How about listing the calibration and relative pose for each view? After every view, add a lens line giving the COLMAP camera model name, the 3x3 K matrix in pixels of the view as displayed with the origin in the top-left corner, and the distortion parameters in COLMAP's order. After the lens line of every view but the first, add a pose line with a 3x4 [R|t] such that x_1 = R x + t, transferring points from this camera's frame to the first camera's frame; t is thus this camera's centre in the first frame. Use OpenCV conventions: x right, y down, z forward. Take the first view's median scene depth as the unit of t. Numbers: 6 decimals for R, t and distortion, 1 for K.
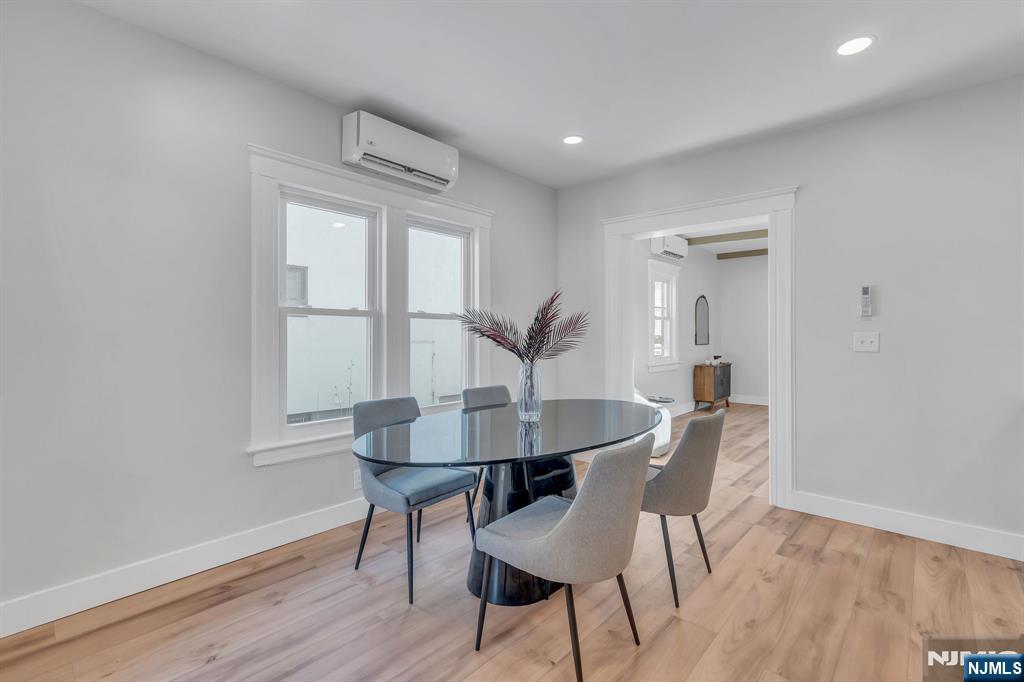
lens RADIAL K [[458.8, 0, 515.5], [0, 458.8, 334.7], [0, 0, 1]] dist [-0.002724, 0.001715]
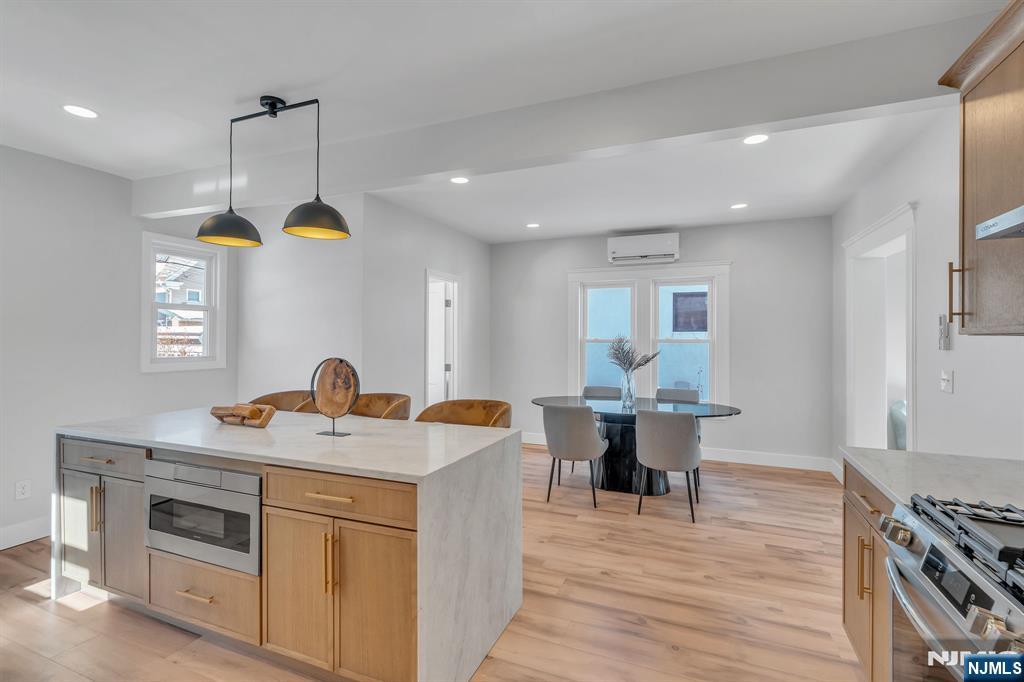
lens RADIAL K [[458.8, 0, 510.5], [0, 458.8, 339.8], [0, 0, 1]] dist [-0.002724, 0.001715]
pose [[0.340609, 0.005476, -0.940189, 1.564419], [0.002037, 0.999976, 0.006563, -0.081969], [0.940203, -0.004151, 0.340589, -0.059435]]
